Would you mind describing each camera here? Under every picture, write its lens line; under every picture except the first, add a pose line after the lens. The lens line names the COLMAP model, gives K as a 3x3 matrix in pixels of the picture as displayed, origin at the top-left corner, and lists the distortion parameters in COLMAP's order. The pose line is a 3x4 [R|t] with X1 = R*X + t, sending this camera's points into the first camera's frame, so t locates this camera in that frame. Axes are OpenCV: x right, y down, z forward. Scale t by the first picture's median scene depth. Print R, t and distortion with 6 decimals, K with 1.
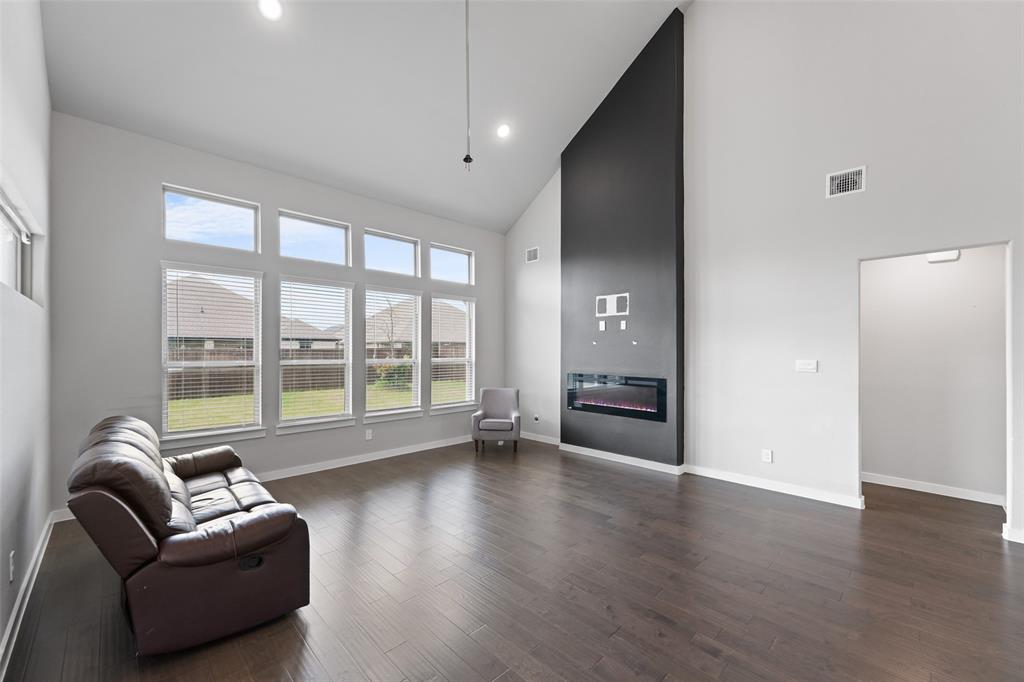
lens RADIAL K [[407.7, 0, 508.7], [0, 407.7, 349.0], [0, 0, 1]] dist [0.009723, -0.000770]
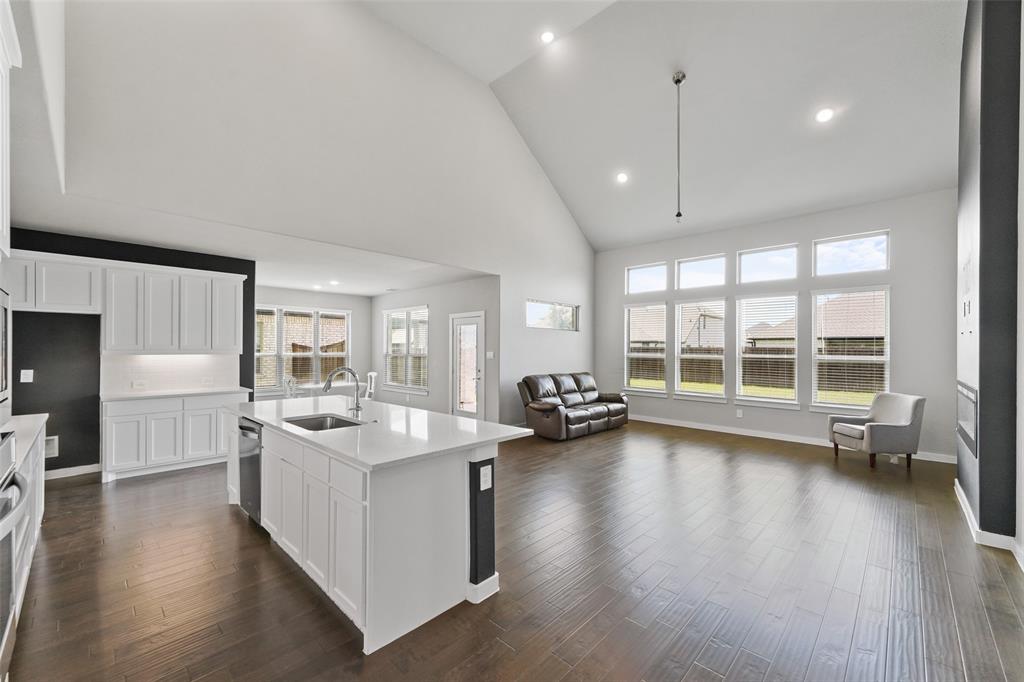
lens RADIAL K [[407.7, 0, 500.5], [0, 407.7, 347.9], [0, 0, 1]] dist [0.009723, -0.000770]
pose [[0.004490, -0.006371, -0.999970, 1.180010], [0.000294, 0.999980, -0.006369, 0.016360], [0.999990, -0.000265, 0.004492, 0.316601]]
